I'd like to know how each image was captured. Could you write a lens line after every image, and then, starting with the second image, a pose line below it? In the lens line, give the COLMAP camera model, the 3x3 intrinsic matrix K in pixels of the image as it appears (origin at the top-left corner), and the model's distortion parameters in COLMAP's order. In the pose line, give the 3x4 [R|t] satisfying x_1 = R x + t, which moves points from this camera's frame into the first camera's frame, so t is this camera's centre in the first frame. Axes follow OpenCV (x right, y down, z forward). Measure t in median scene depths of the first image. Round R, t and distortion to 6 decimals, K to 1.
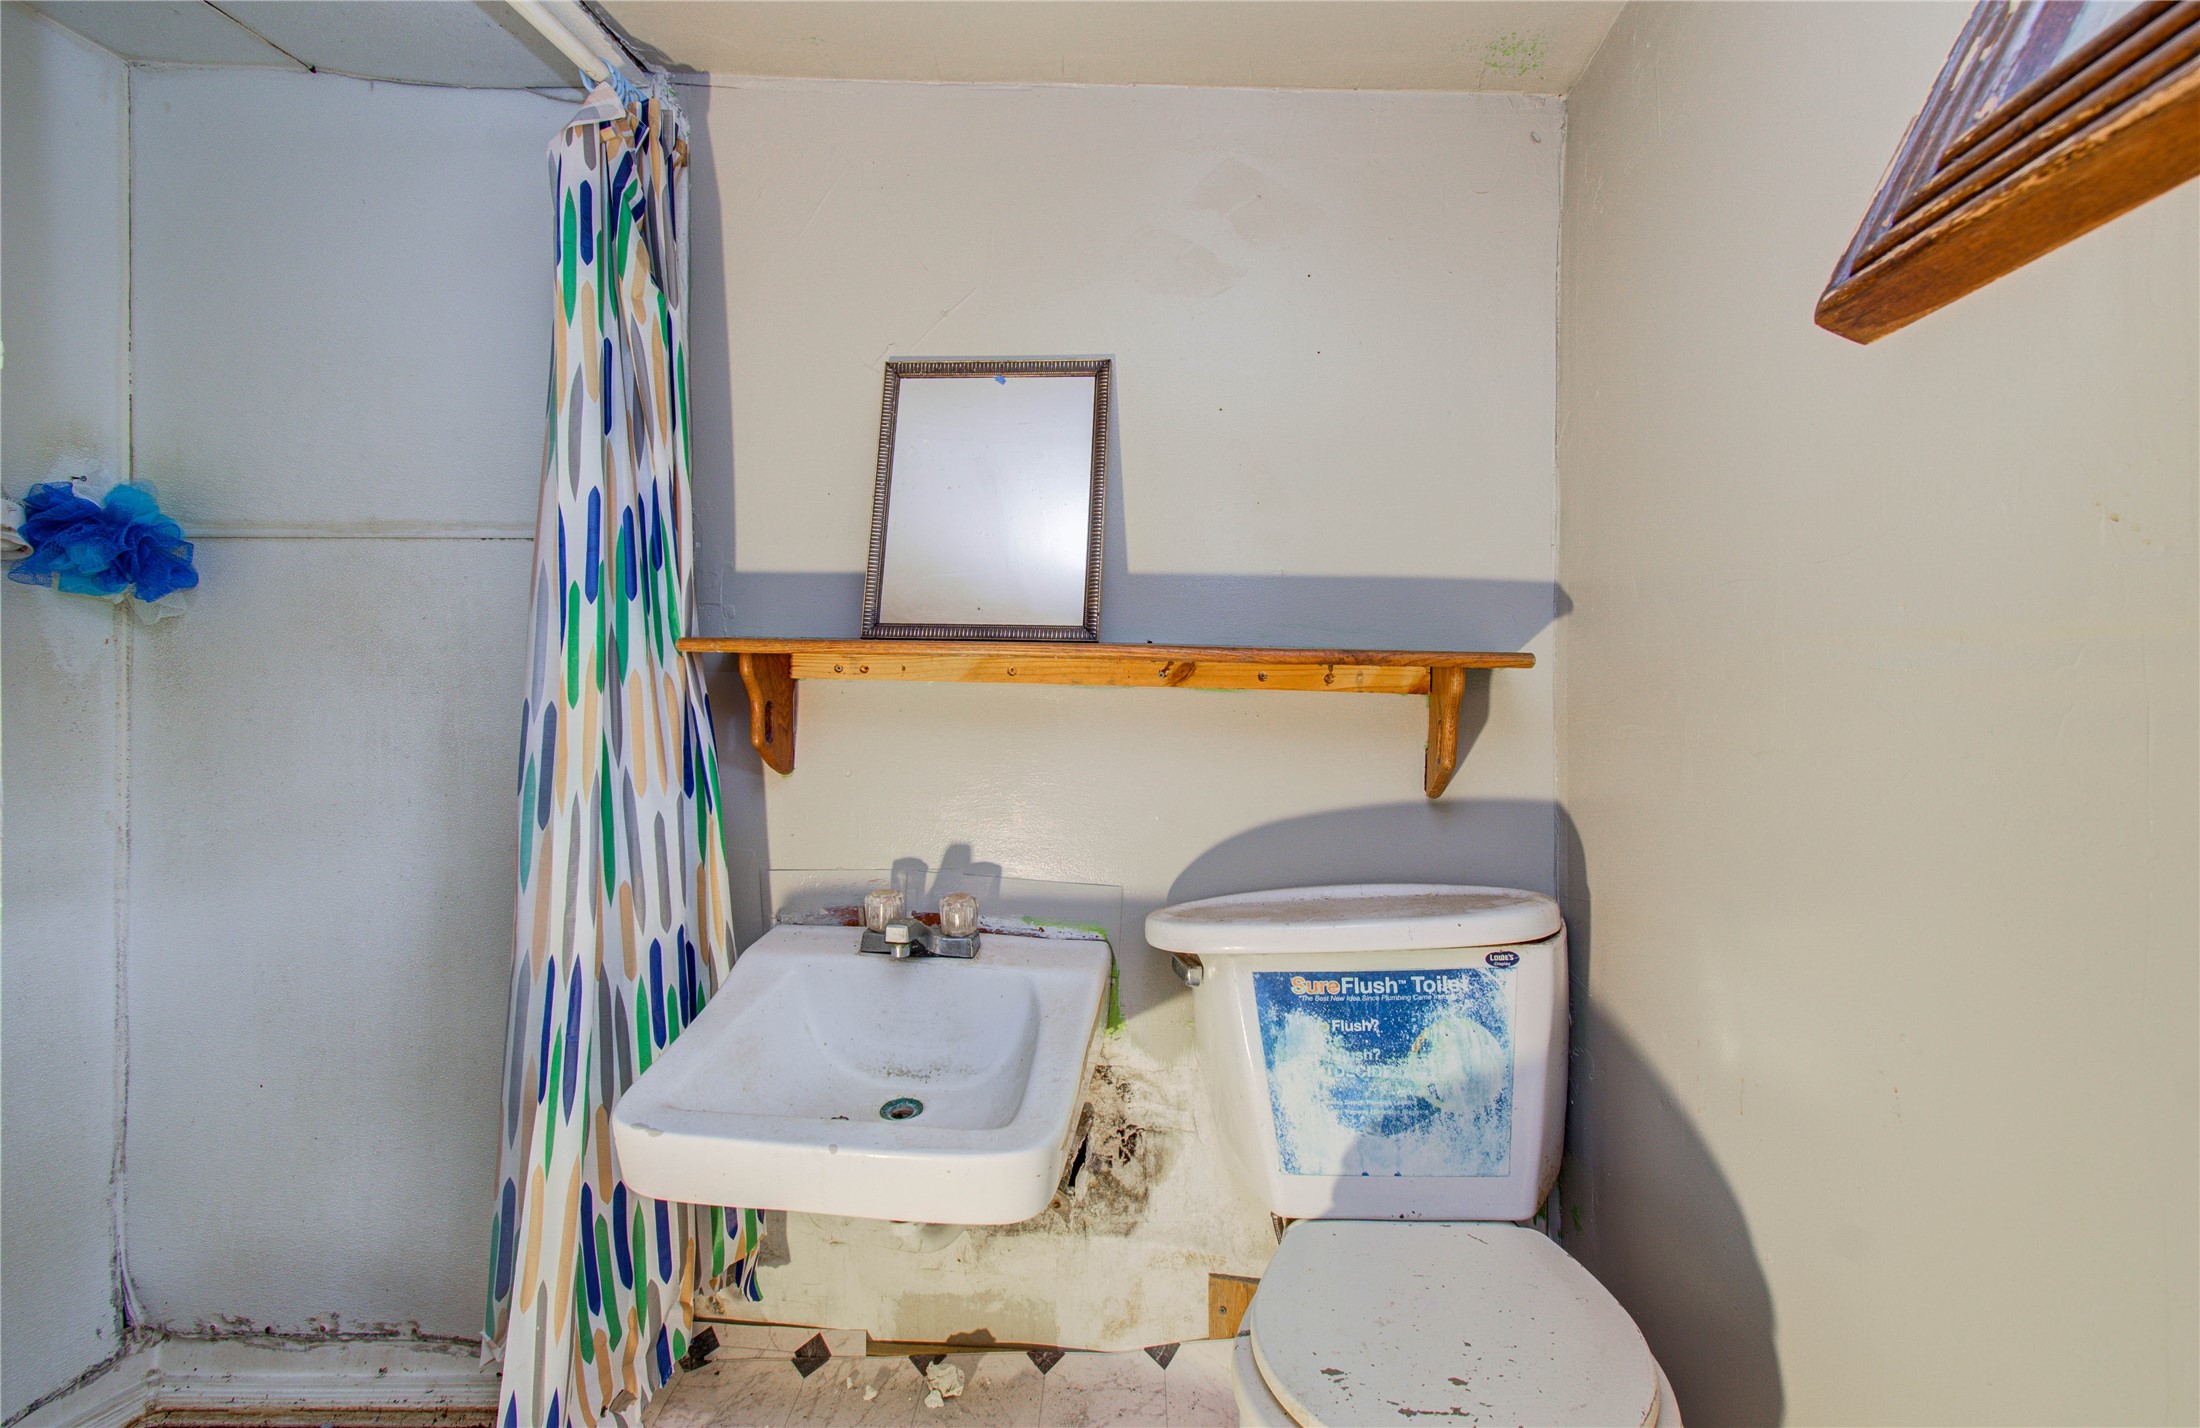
lens RADIAL K [[1002.0, 0, 1100.0], [0, 1002.0, 714.0], [0, 0, 1]] dist [-0.001533, 0.007118]
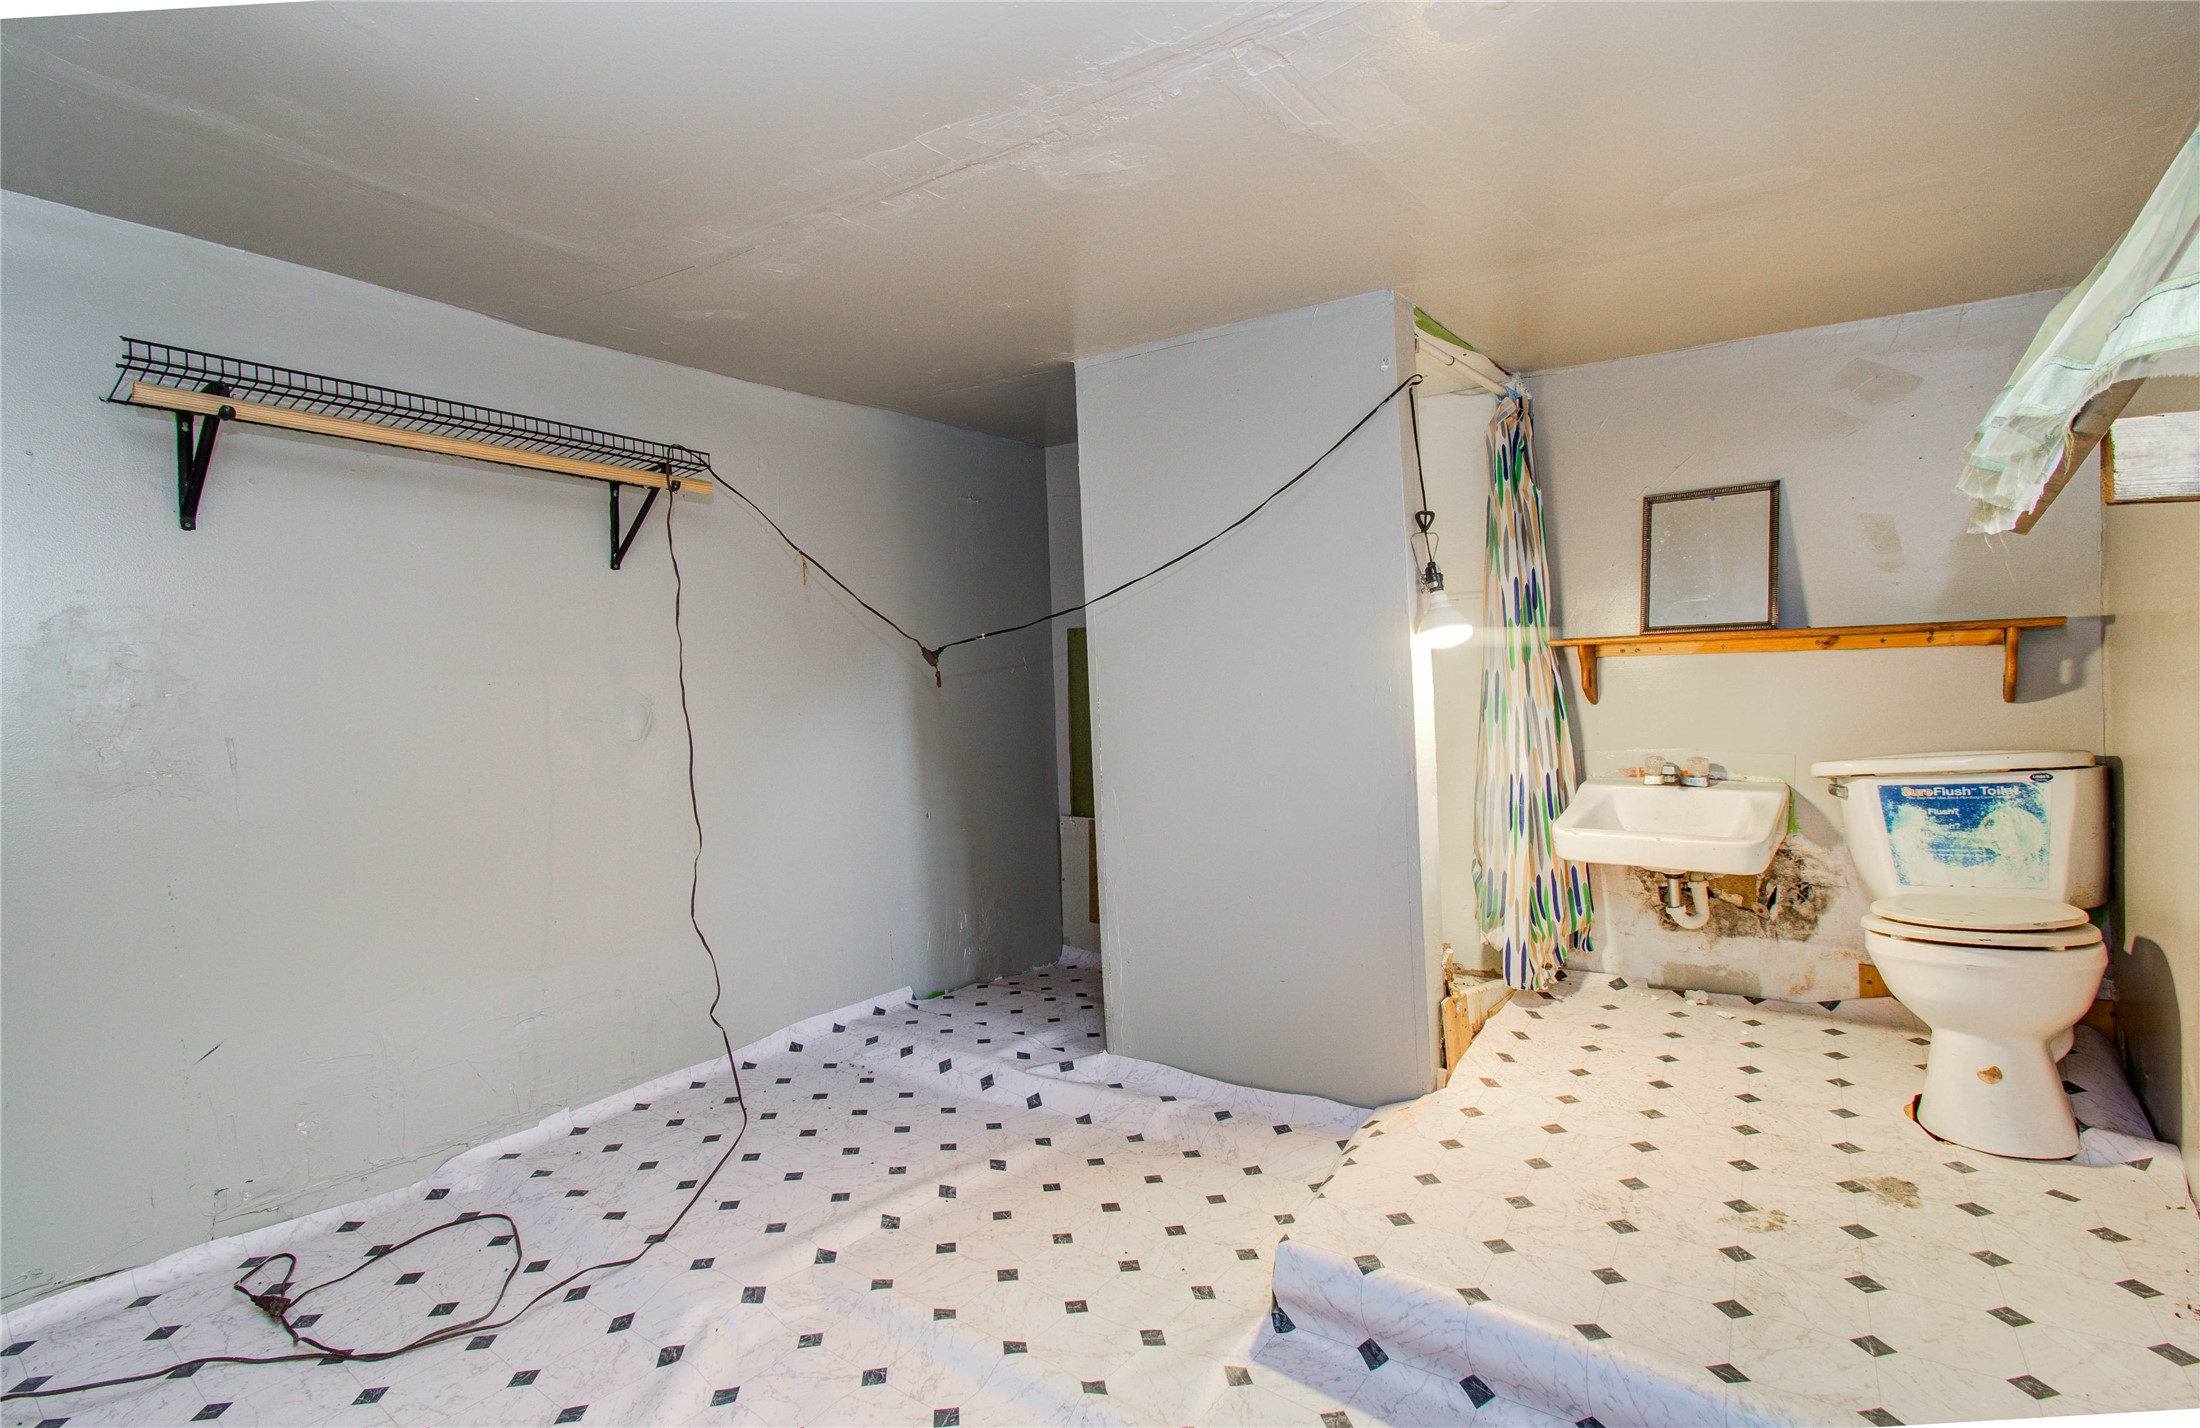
lens RADIAL K [[1002.0, 0, 1100.0], [0, 1002.0, 714.0], [0, 0, 1]] dist [-0.001533, 0.007118]
pose [[0.846178, -0.024675, -0.532329, -0.086333], [0.017893, 0.999680, -0.017895, 0.112056], [0.532600, 0.005617, 0.846349, -1.431399]]
